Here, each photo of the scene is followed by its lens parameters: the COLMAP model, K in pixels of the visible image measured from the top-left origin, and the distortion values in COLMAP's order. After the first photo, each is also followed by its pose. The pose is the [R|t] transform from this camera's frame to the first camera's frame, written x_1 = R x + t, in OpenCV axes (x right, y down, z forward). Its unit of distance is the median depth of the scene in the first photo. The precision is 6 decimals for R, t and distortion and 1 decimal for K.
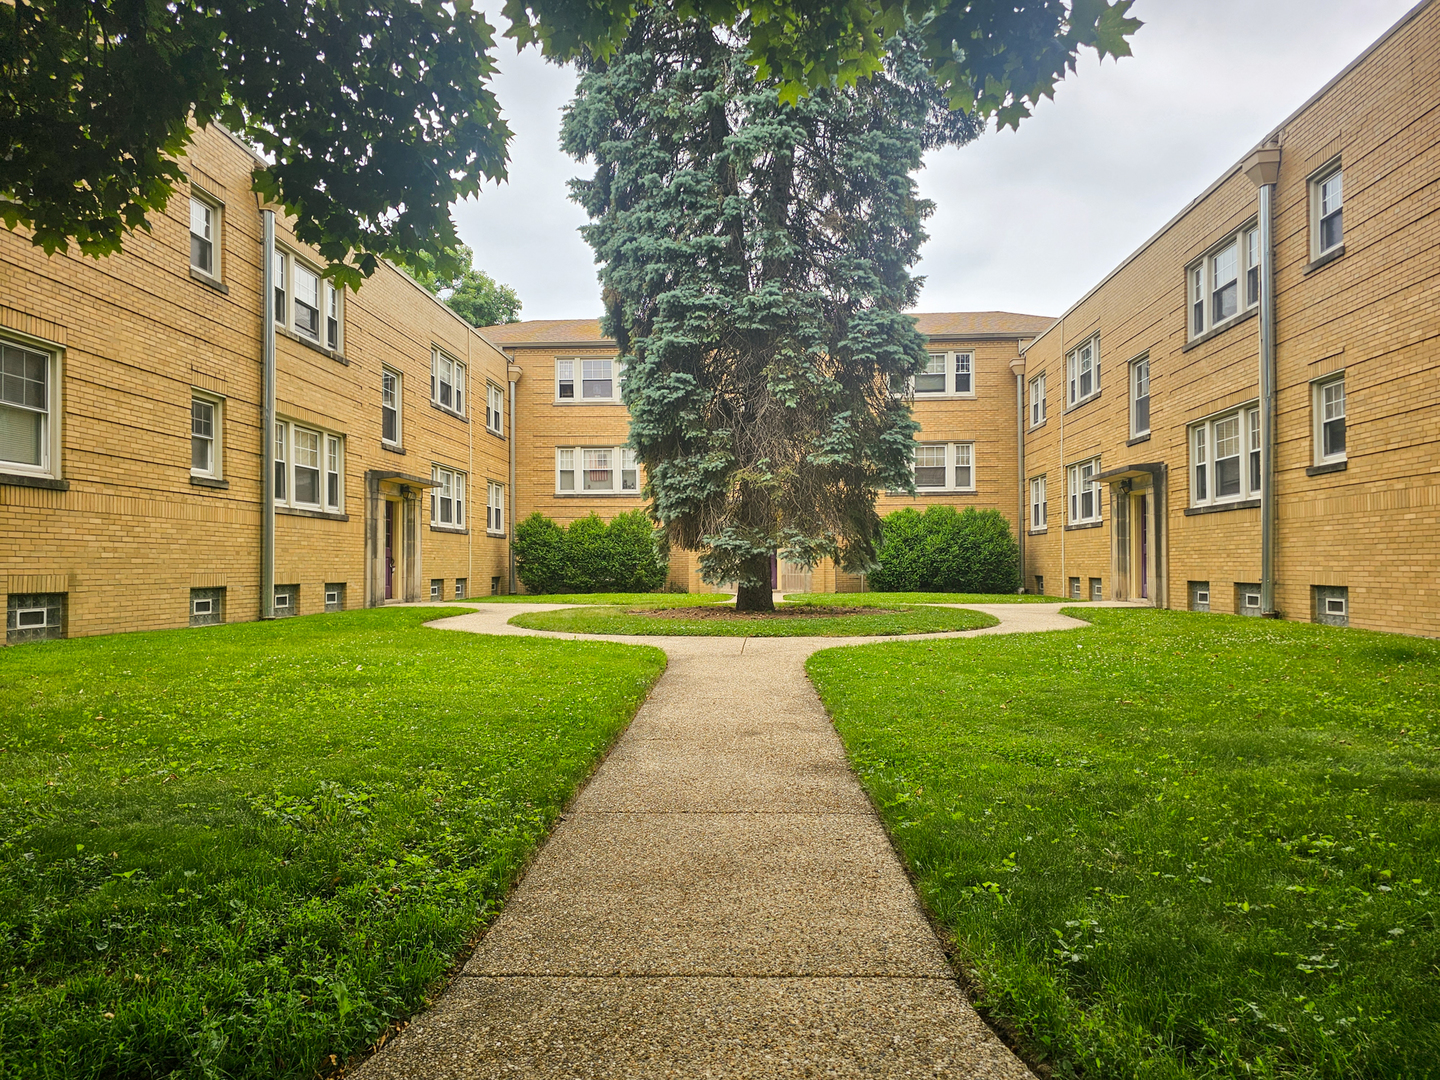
lens RADIAL K [[962.0, 0, 764.8], [0, 962.0, 543.5], [0, 0, 1]] dist [0.094895, -0.147725]
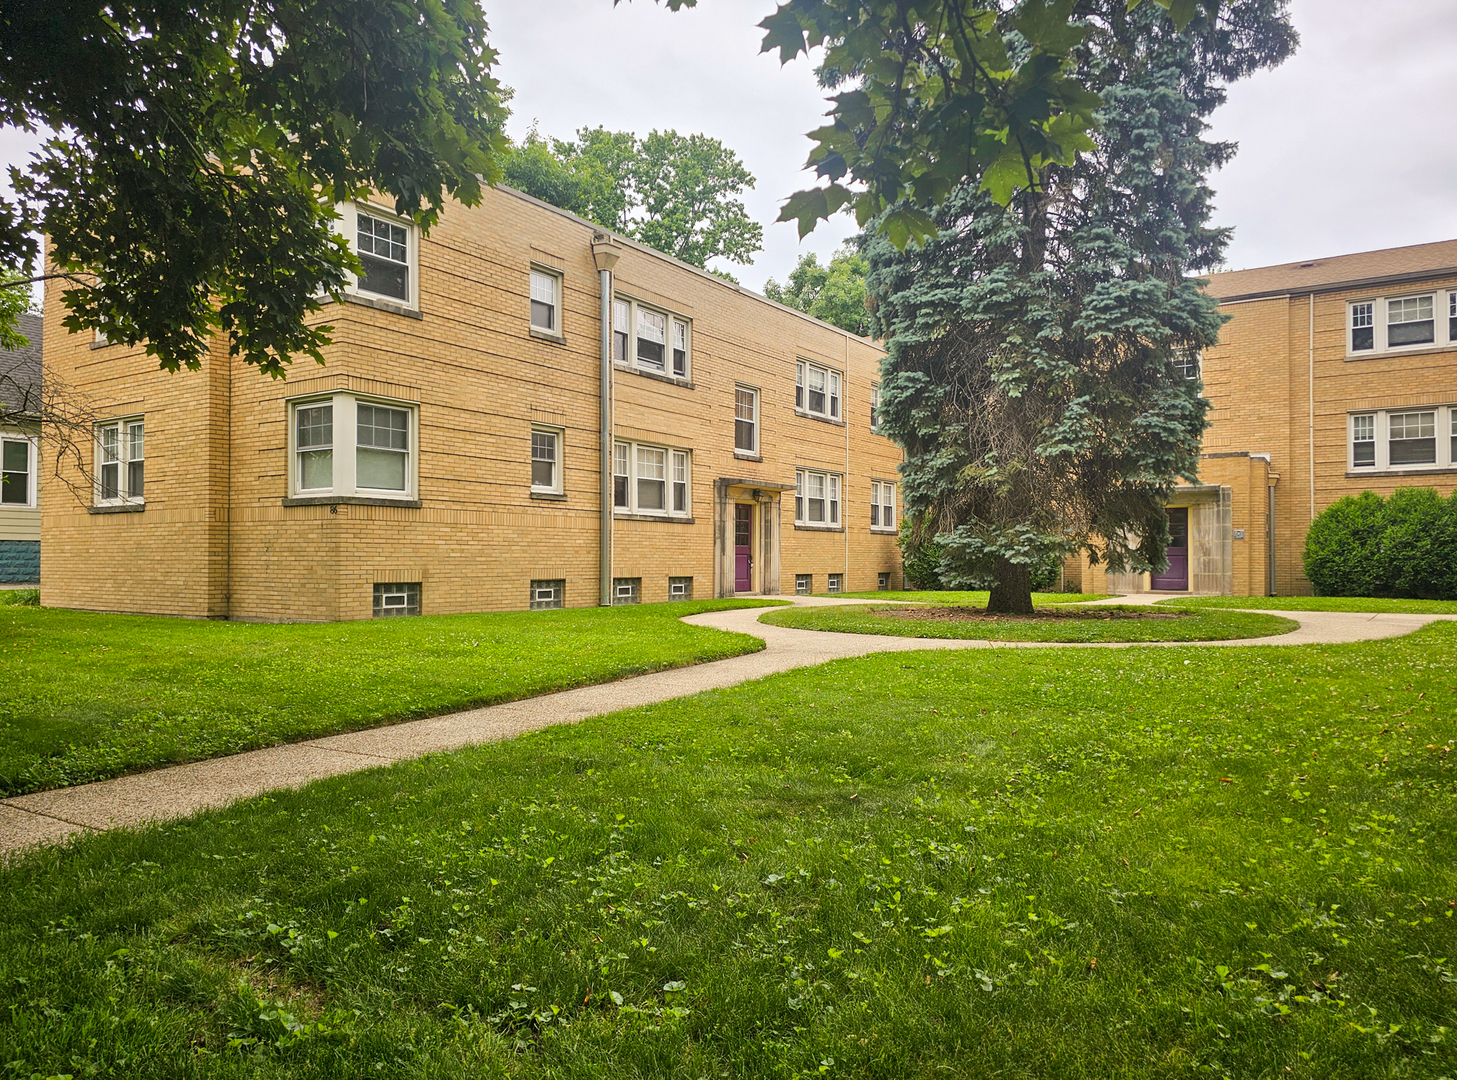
lens RADIAL K [[997.1, 0, 728.5], [0, 997.1, 540.0], [0, 0, 1]] dist [0.003393, 0.000660]
pose [[0.853122, -0.007857, -0.521652, 0.272874], [0.009108, 0.999959, -0.000165, -0.003525], [0.521631, -0.004610, 0.853159, 0.017441]]
